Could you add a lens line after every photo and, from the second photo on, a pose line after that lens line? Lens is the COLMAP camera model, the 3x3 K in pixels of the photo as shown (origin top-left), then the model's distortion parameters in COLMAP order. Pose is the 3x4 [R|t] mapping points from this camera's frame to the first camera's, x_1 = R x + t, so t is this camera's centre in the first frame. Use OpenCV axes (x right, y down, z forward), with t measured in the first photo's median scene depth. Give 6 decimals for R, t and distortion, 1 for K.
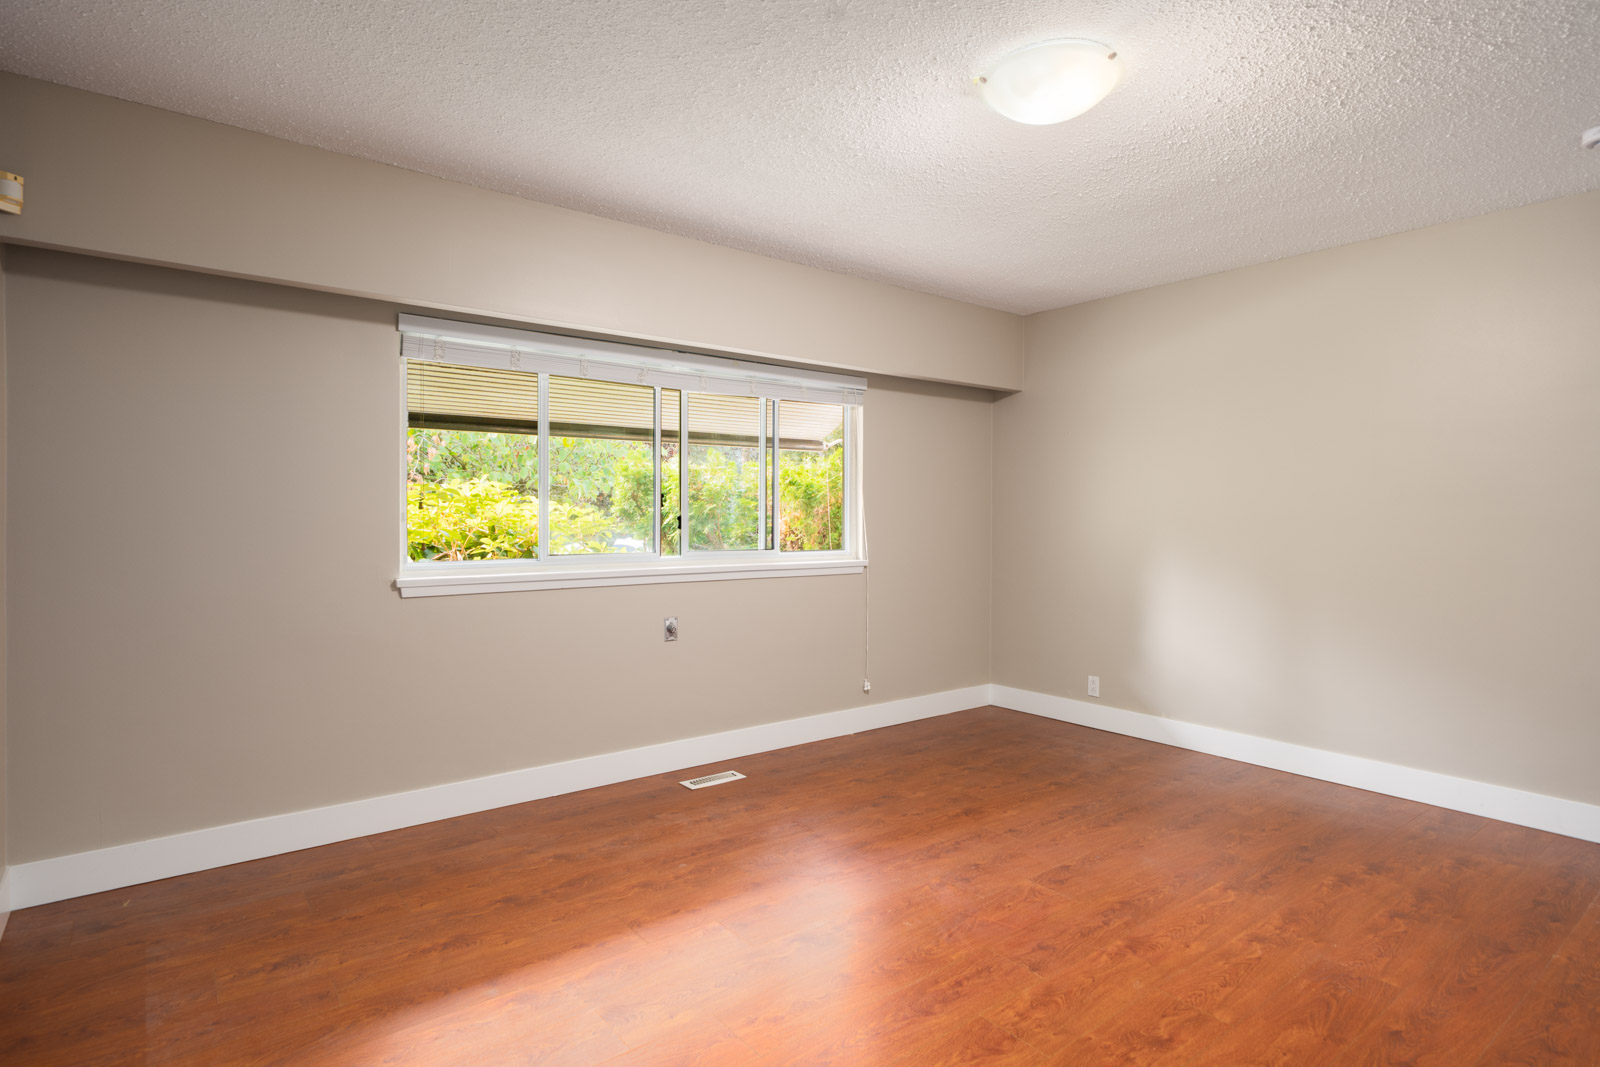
lens RADIAL K [[847.2, 0, 795.8], [0, 847.2, 537.3], [0, 0, 1]] dist [-0.000078, 0.000758]
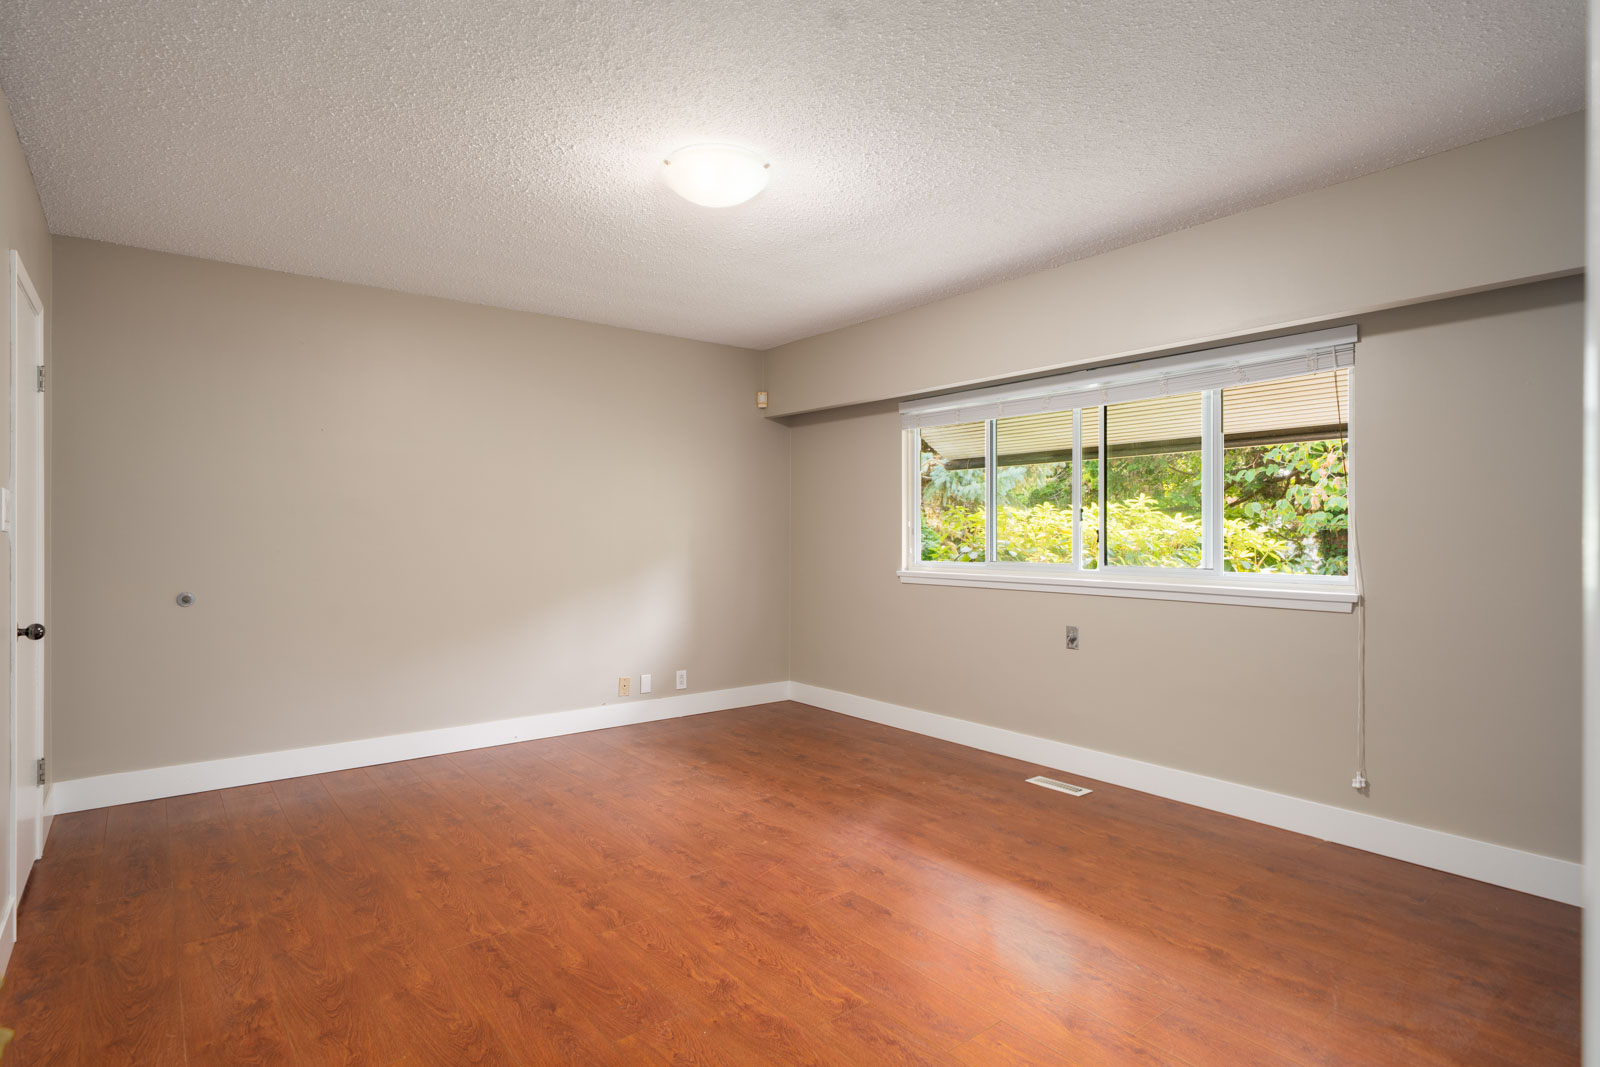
lens RADIAL K [[847.2, 0, 795.8], [0, 847.2, 537.3], [0, 0, 1]] dist [-0.000078, 0.000758]
pose [[-0.011887, 0.003604, -0.999923, 1.060217], [-0.024451, 0.999693, 0.003894, -0.012977], [0.999630, 0.024496, -0.011795, 0.779867]]
